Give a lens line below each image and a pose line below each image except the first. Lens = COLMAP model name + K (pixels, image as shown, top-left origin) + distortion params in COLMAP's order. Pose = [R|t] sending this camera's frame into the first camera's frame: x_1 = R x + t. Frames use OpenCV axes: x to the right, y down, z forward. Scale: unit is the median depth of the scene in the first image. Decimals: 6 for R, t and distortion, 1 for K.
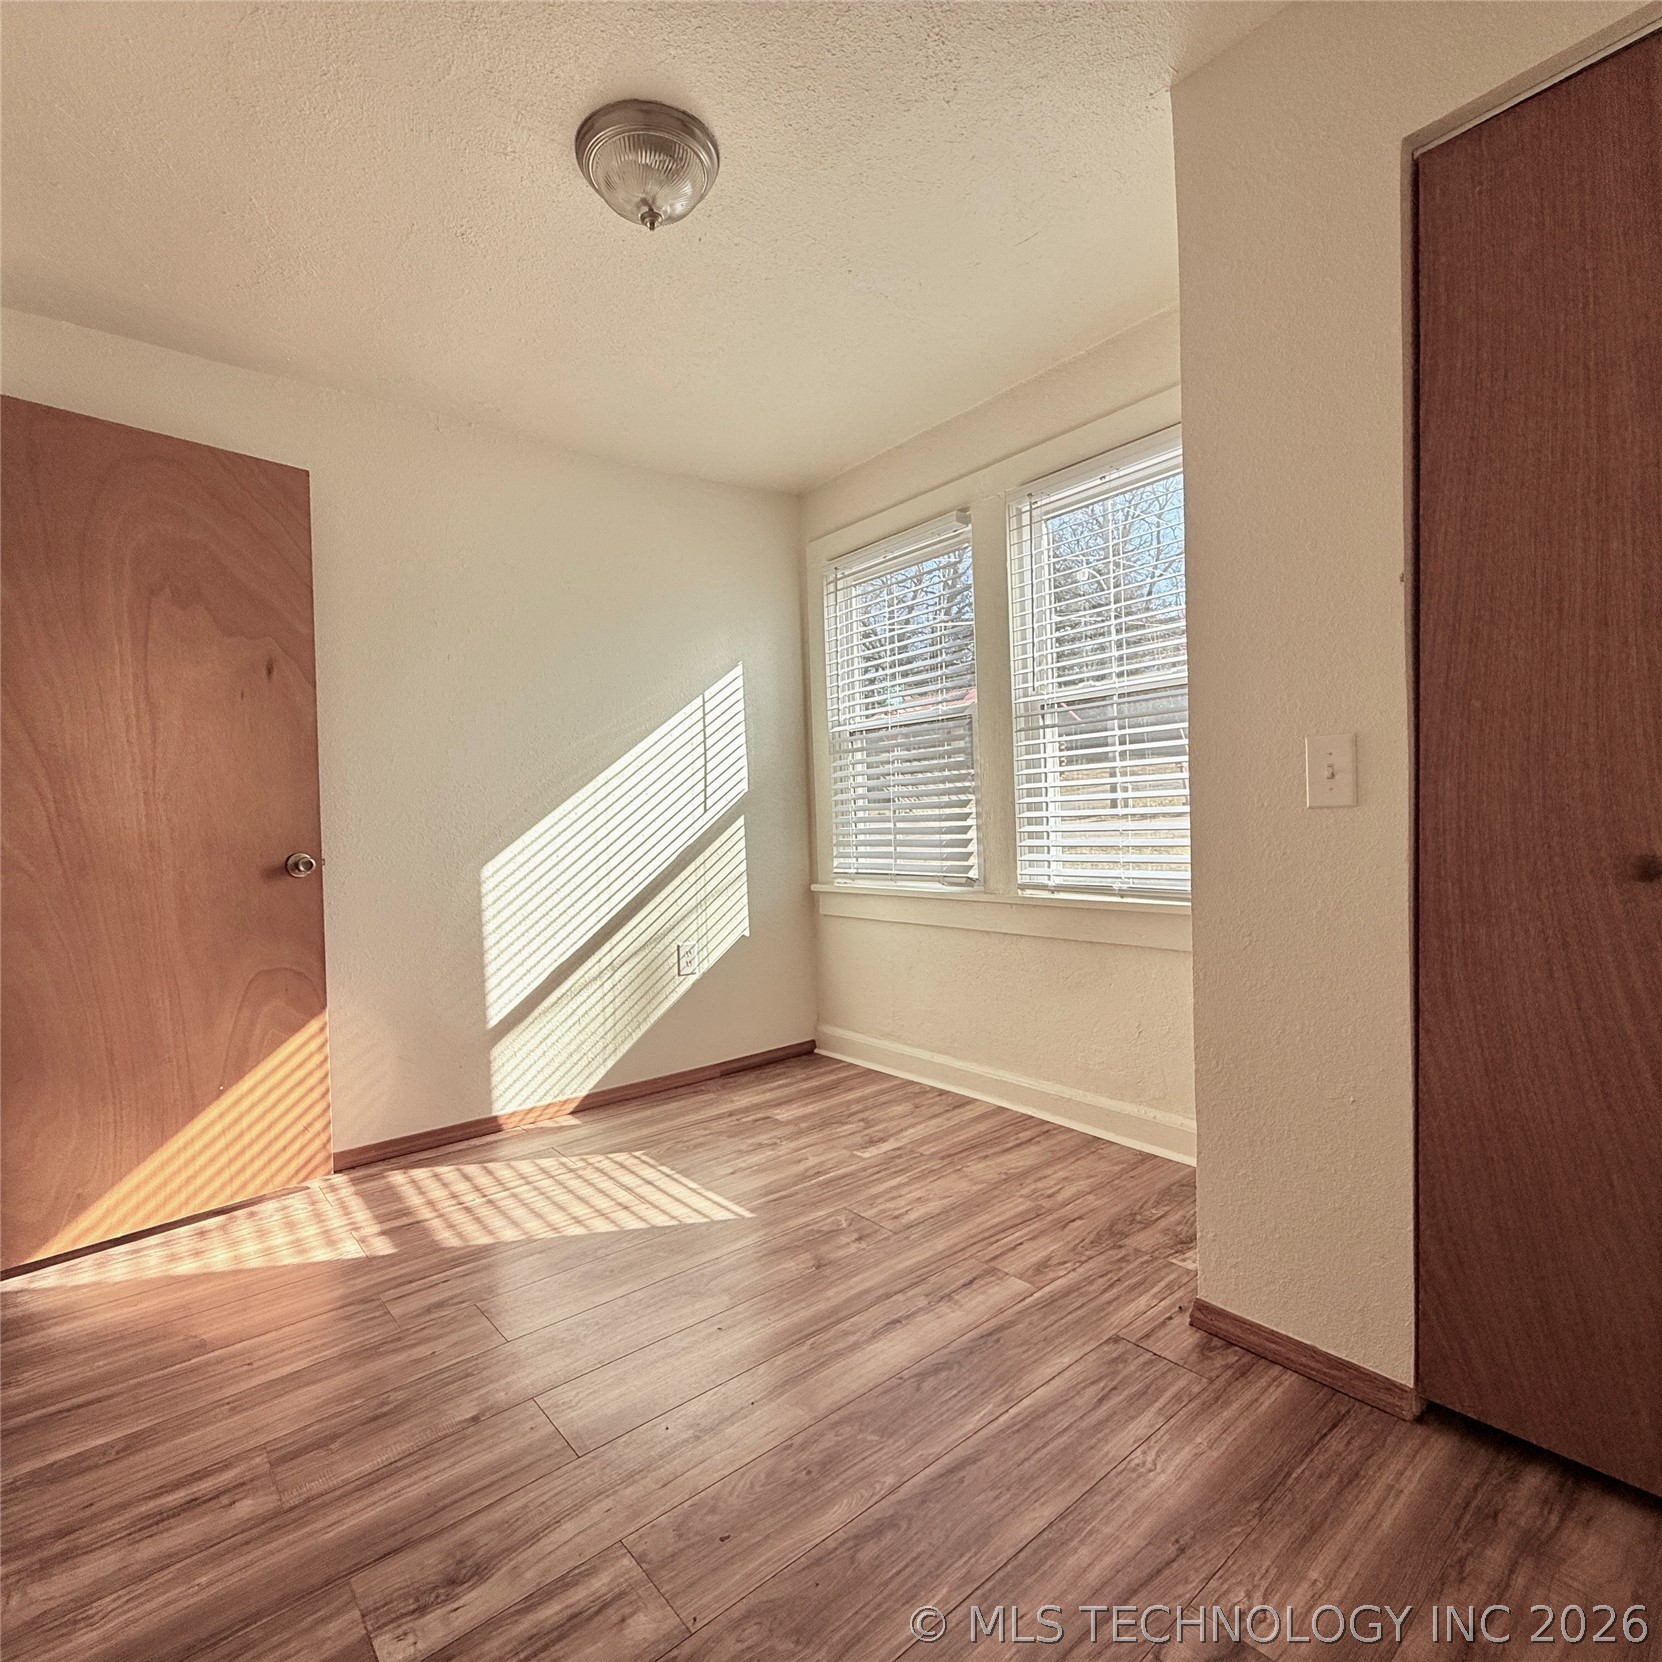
lens RADIAL K [[880.2, 0, 823.5], [0, 880.2, 831.1], [0, 0, 1]] dist [0.001520, -0.000701]
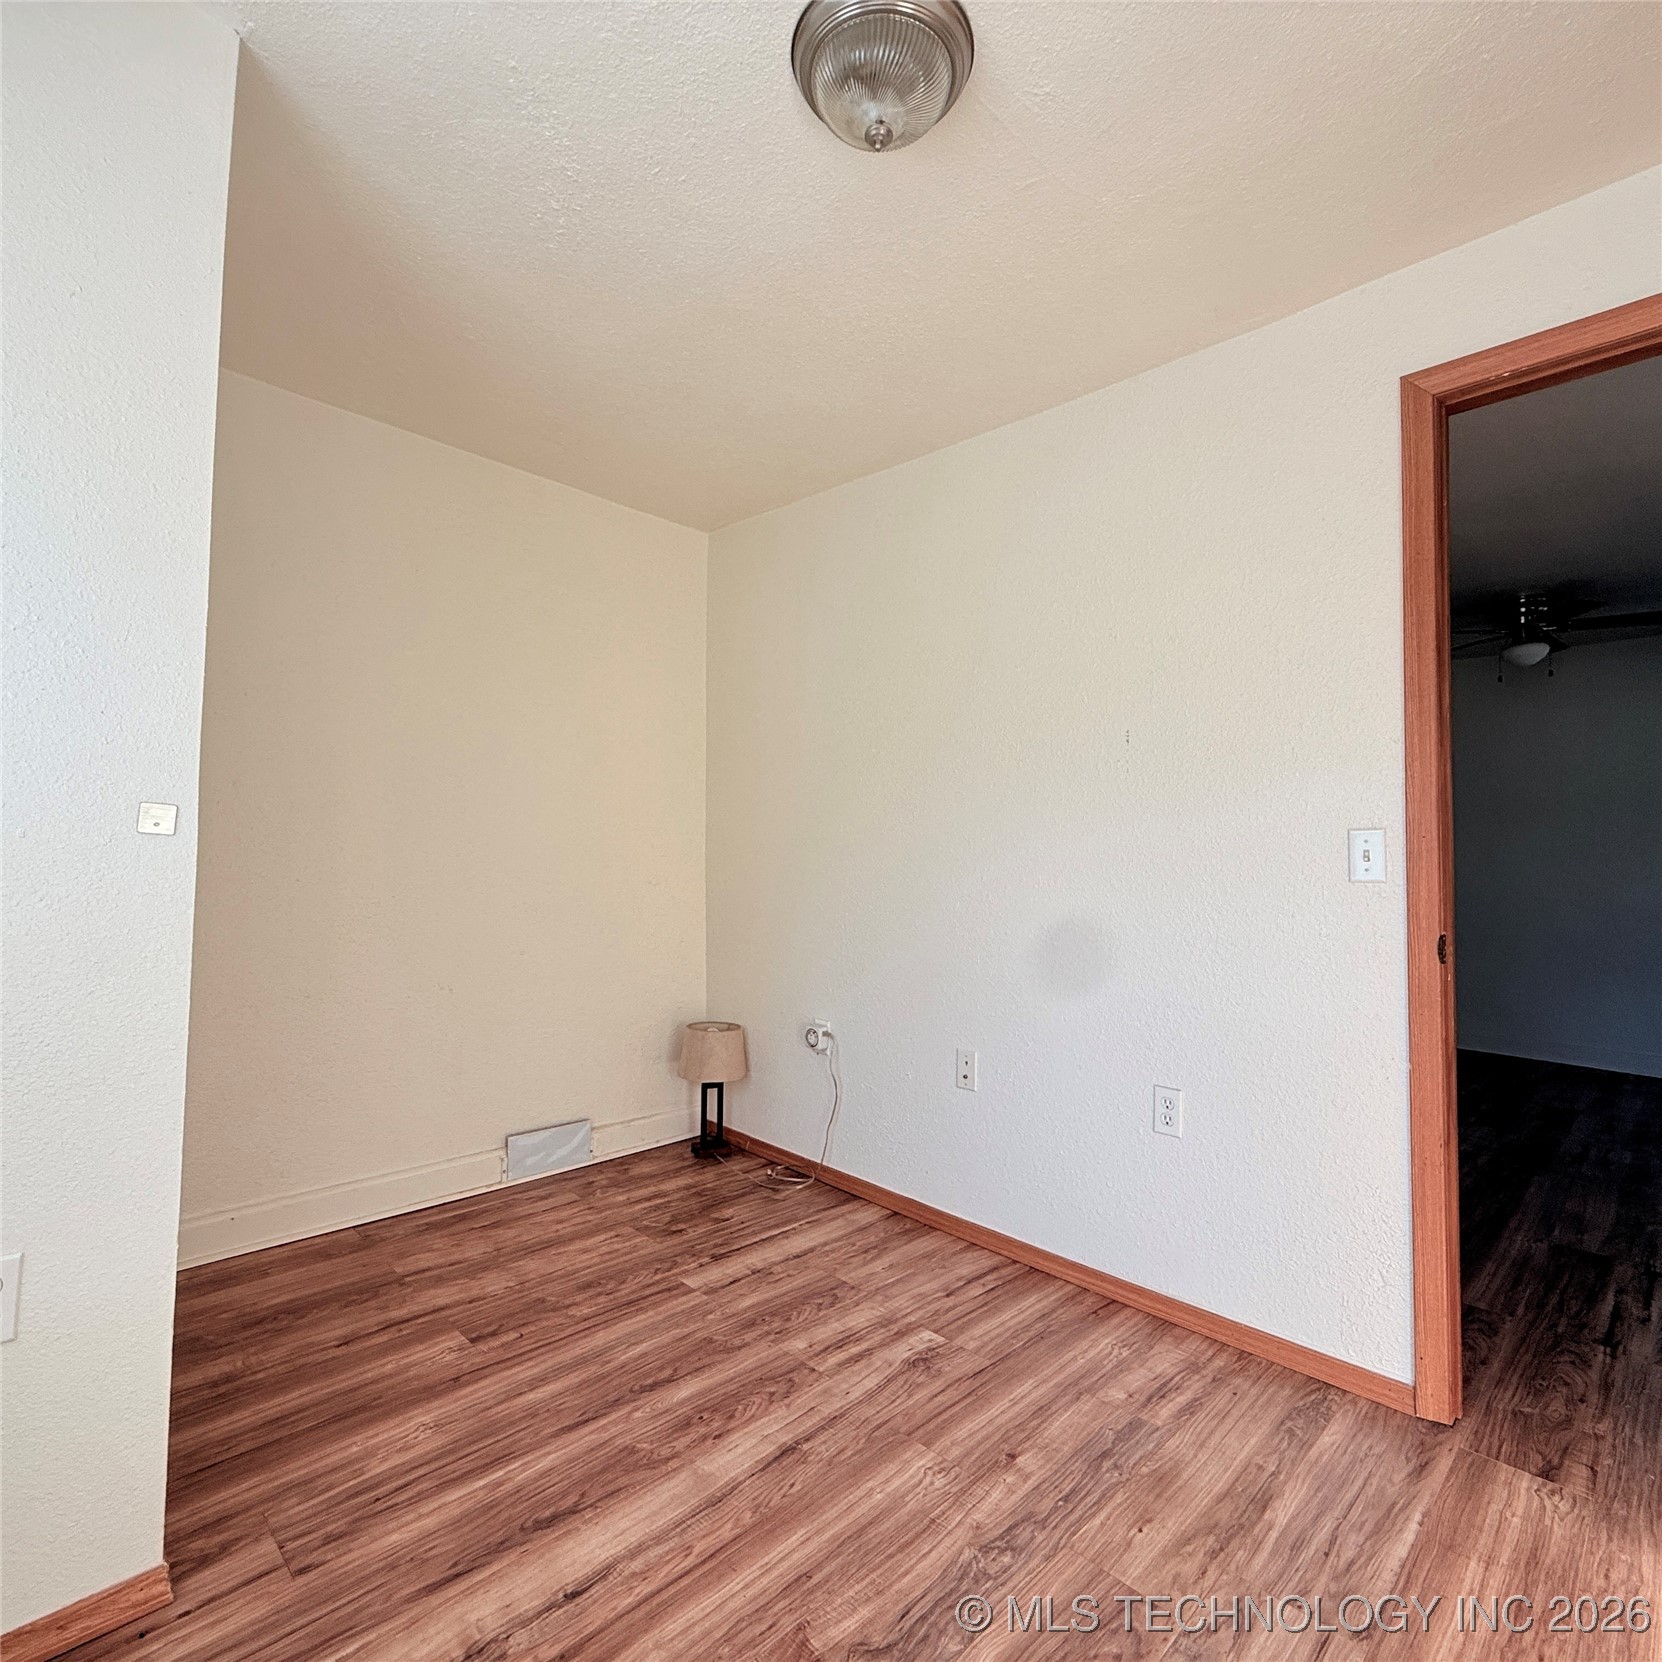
lens RADIAL K [[880.2, 0, 823.5], [0, 880.2, 831.1], [0, 0, 1]] dist [0.001520, -0.000701]
pose [[-0.996333, 0.011106, -0.084831, -0.057799], [0.012800, 0.999729, -0.019451, -0.052500], [0.084592, -0.020466, -0.996205, 1.409370]]
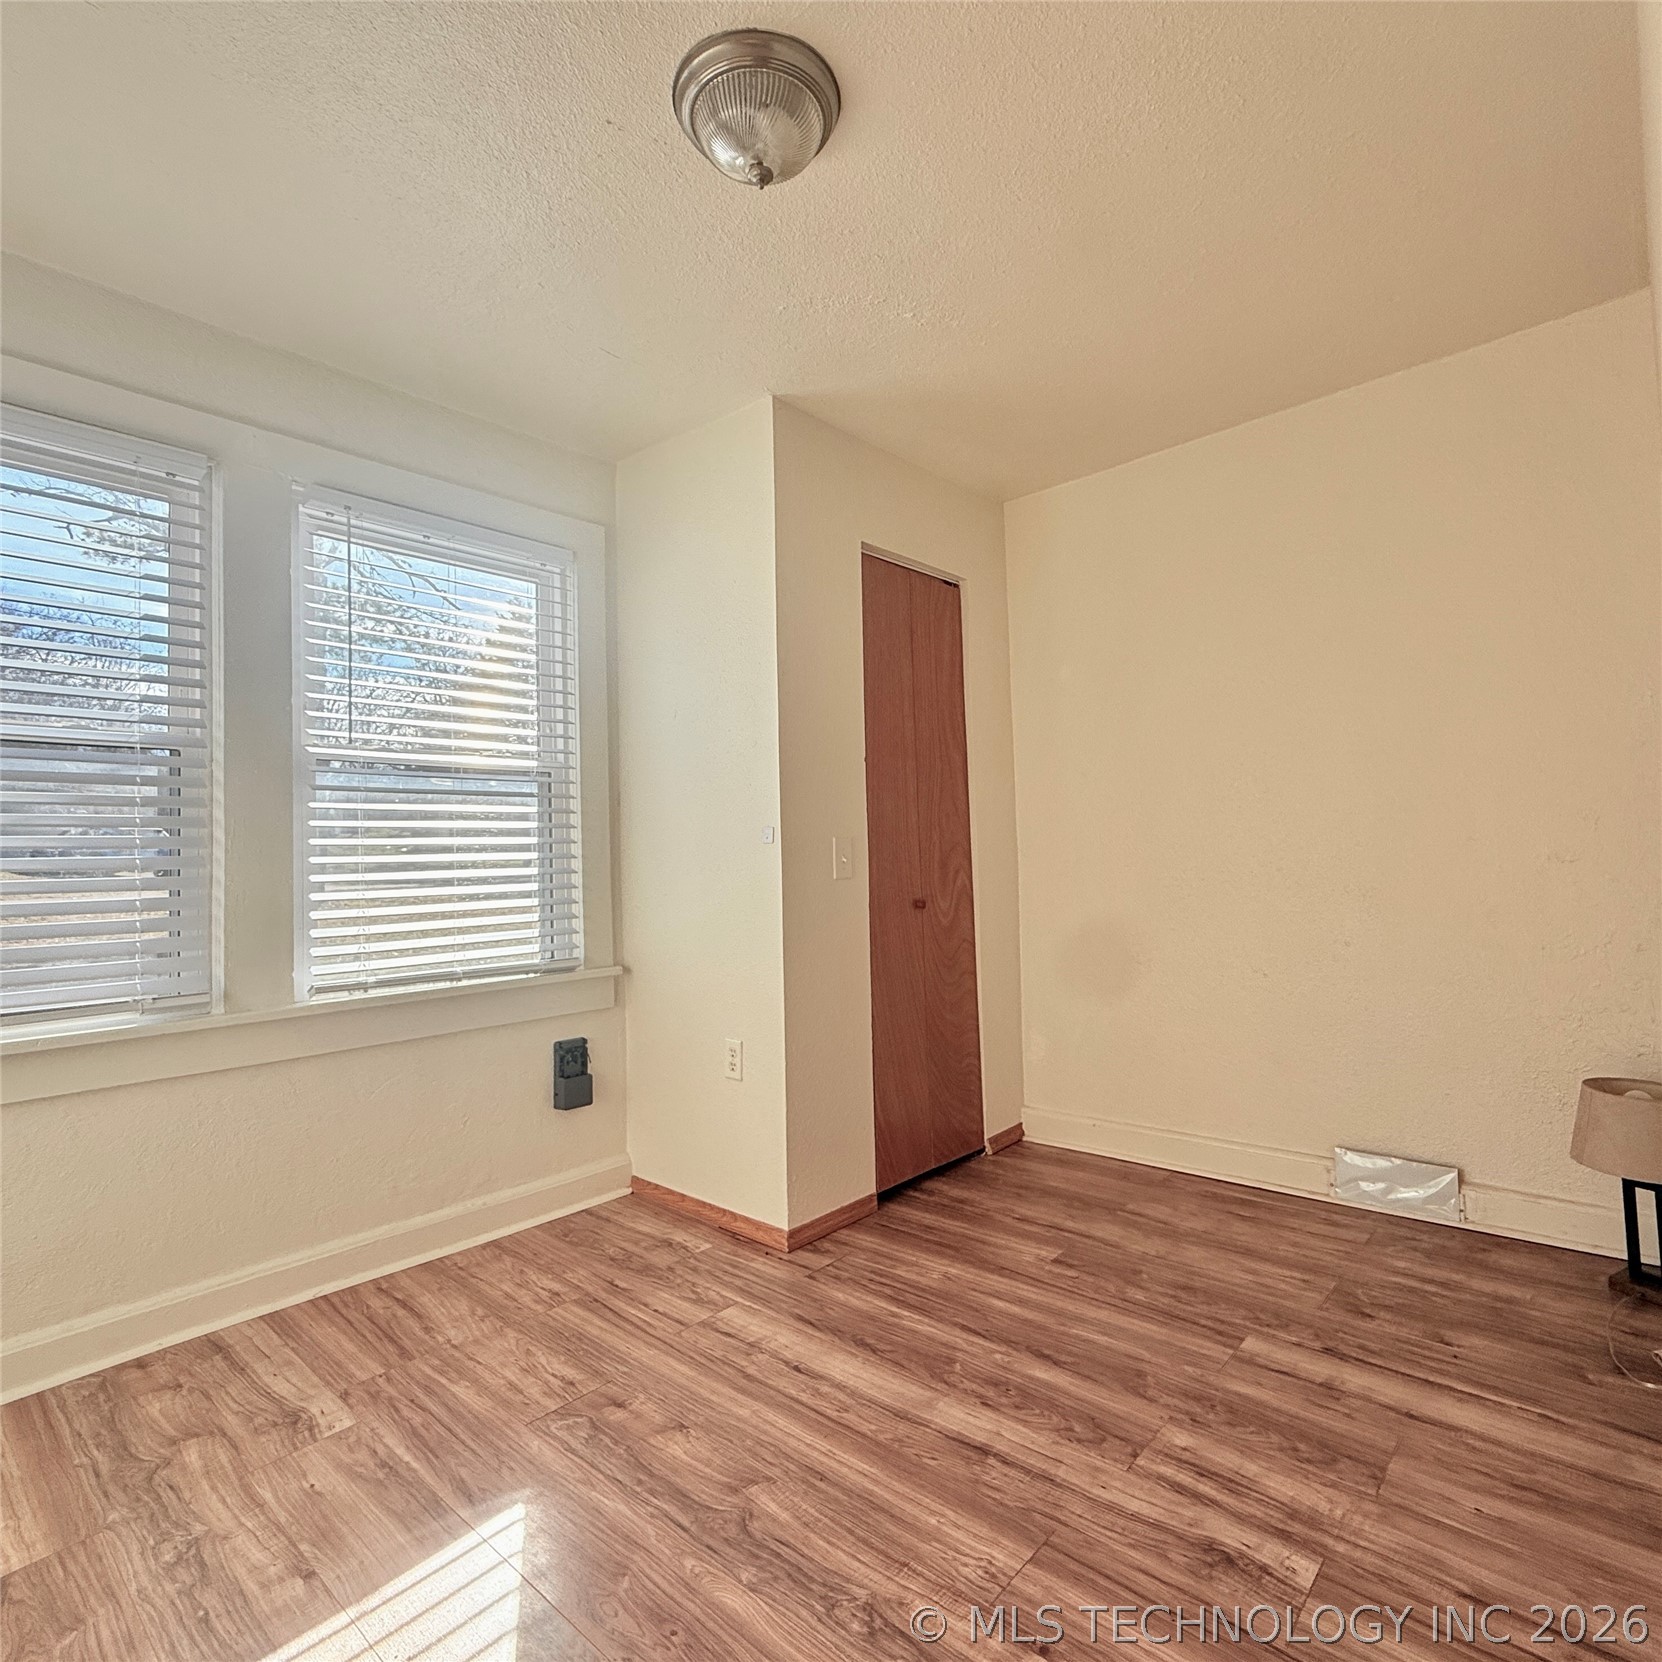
lens RADIAL K [[906.2, 0, 843.6], [0, 906.2, 828.9], [0, 0, 1]] dist [0.002595, -0.000330]
pose [[-0.144120, 0.074917, 0.986720, -0.822218], [0.049919, 0.996411, -0.068361, -0.000867], [-0.988300, 0.039404, -0.147342, 0.859888]]
